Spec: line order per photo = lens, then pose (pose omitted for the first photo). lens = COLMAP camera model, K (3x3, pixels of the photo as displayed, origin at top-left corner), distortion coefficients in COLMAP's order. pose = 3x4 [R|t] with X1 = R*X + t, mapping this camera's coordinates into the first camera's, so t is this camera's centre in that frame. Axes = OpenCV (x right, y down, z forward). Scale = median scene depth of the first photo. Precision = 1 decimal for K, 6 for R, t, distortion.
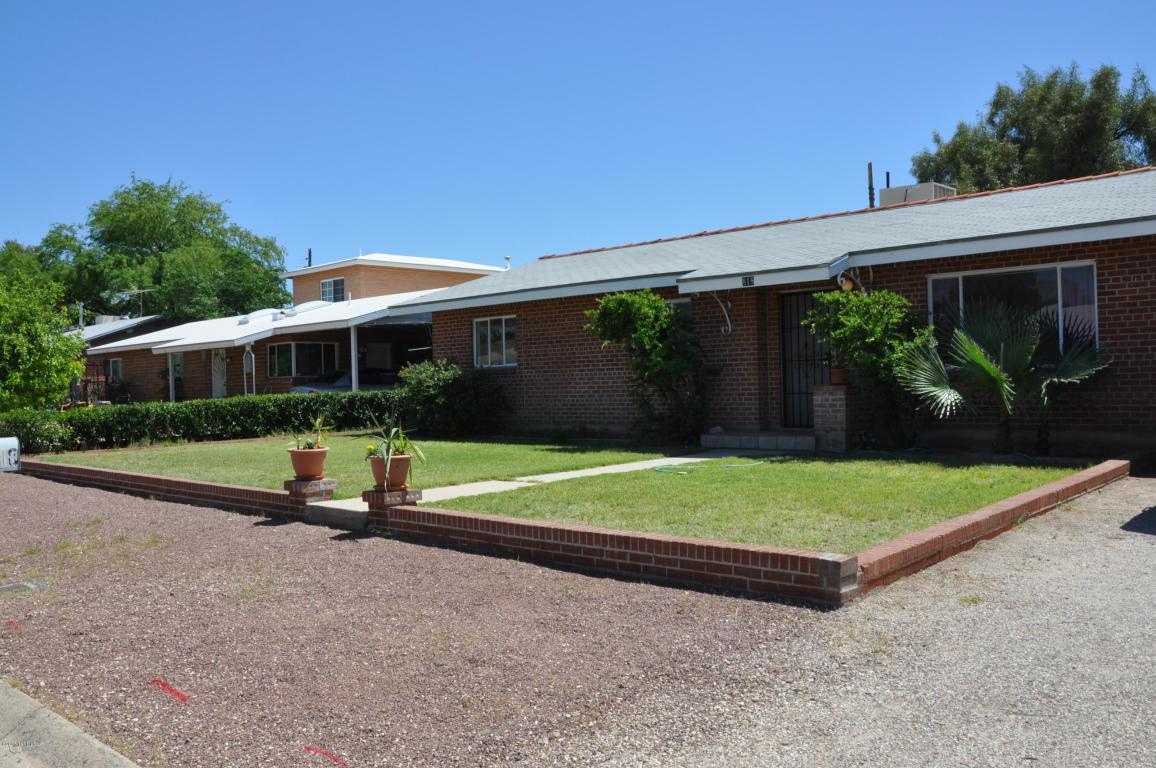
lens RADIAL K [[1014.3, 0, 571.8], [0, 1014.3, 385.8], [0, 0, 1]] dist [-0.096096, 0.074817]
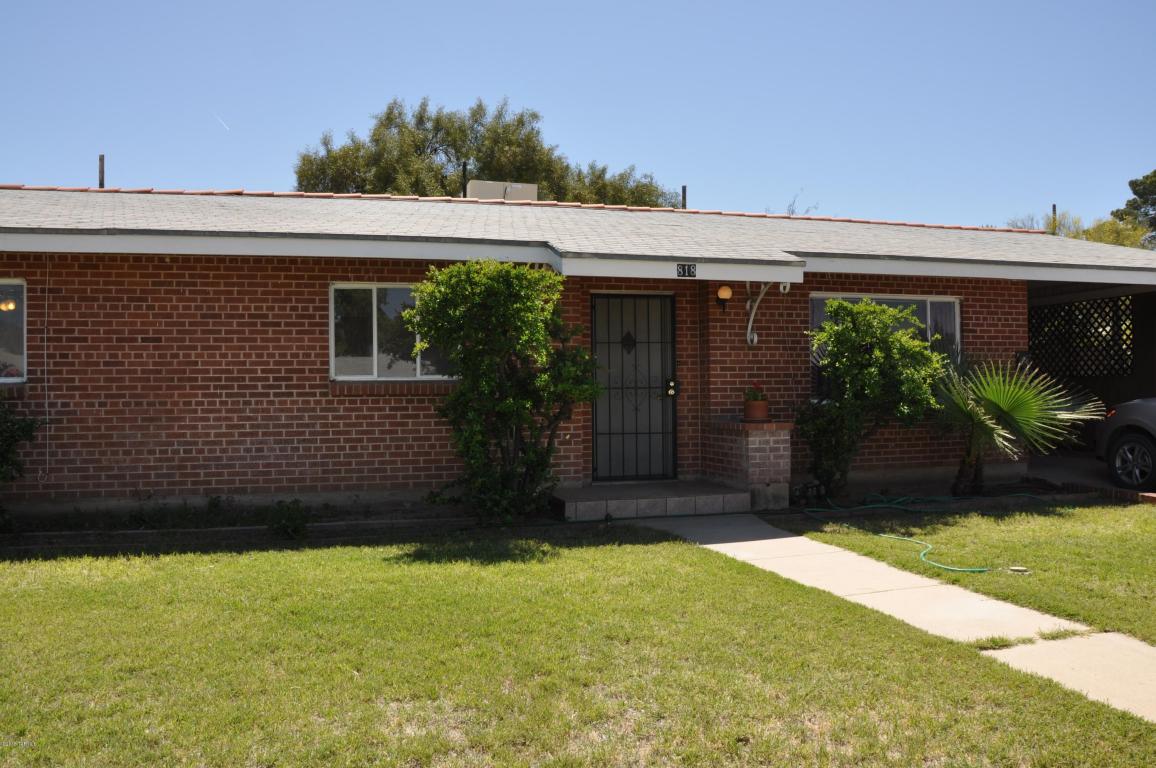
lens RADIAL K [[908.1, 0, 579.4], [0, 908.1, 381.2], [0, 0, 1]] dist [-0.142813, 0.107052]
pose [[0.496864, 0.030104, 0.867306, -0.359475], [0.000524, 0.999388, -0.034989, -0.007182], [-0.867828, 0.017839, 0.496544, 0.705470]]
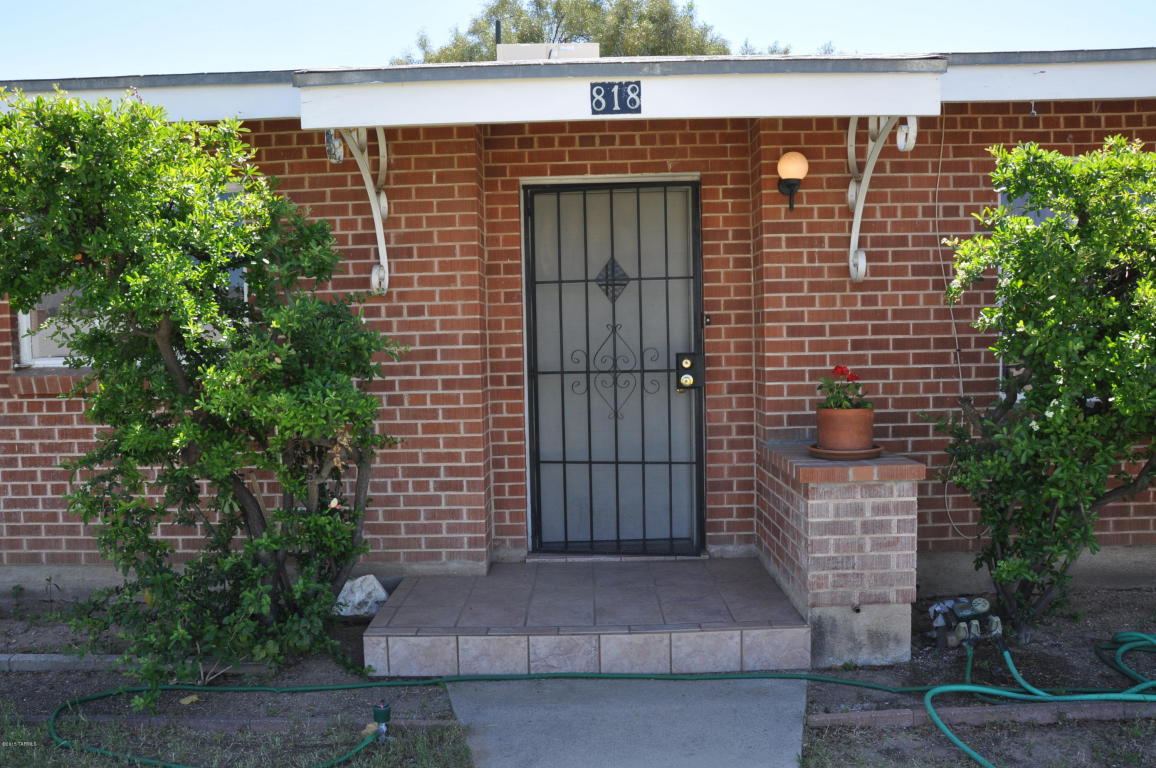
lens RADIAL K [[908.1, 0, 576.7], [0, 908.1, 382.9], [0, 0, 1]] dist [-0.142813, 0.107052]
pose [[0.730987, -0.024663, 0.681946, -0.000898], [0.005571, 0.999529, 0.030177, -0.031101], [-0.682369, -0.018260, 0.730780, 0.767425]]
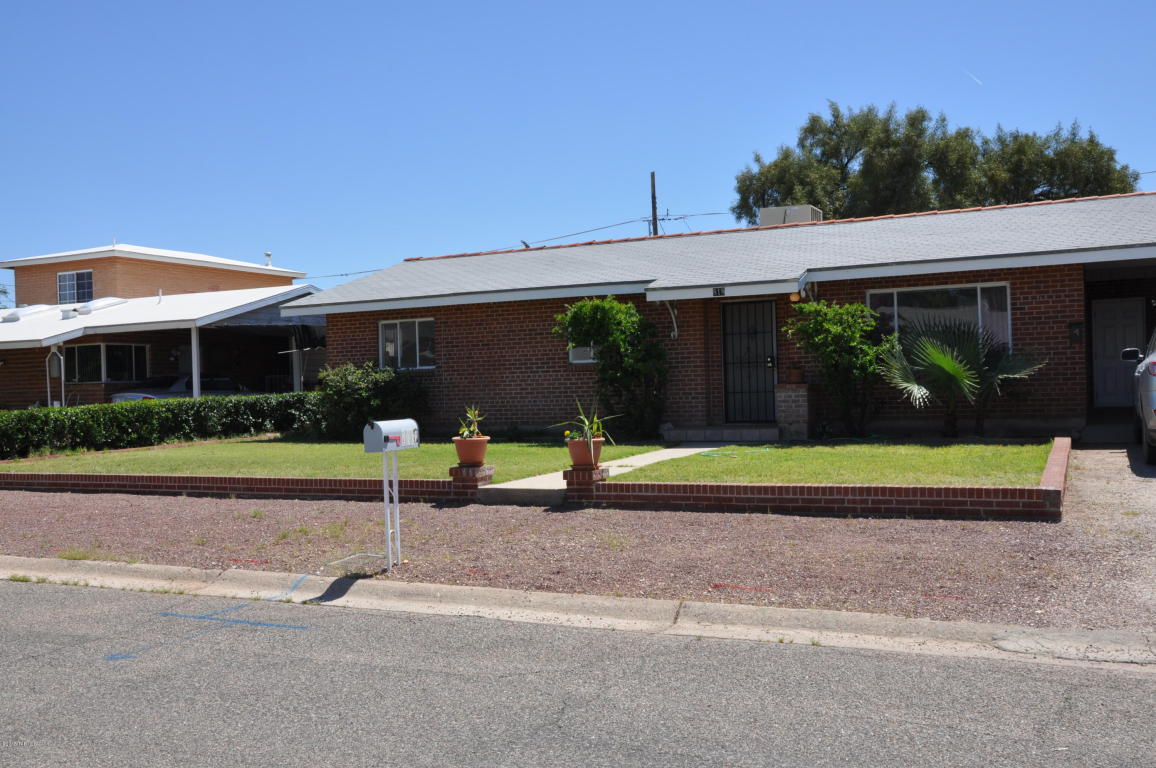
lens RADIAL K [[1125.9, 0, 582.2], [0, 1125.9, 376.9], [0, 0, 1]] dist [-0.037740, 0.000000]
pose [[0.946058, 0.000392, 0.323996, -0.349092], [0.005930, 0.999811, -0.018527, 0.012664], [-0.323942, 0.019449, 0.945877, -0.126854]]
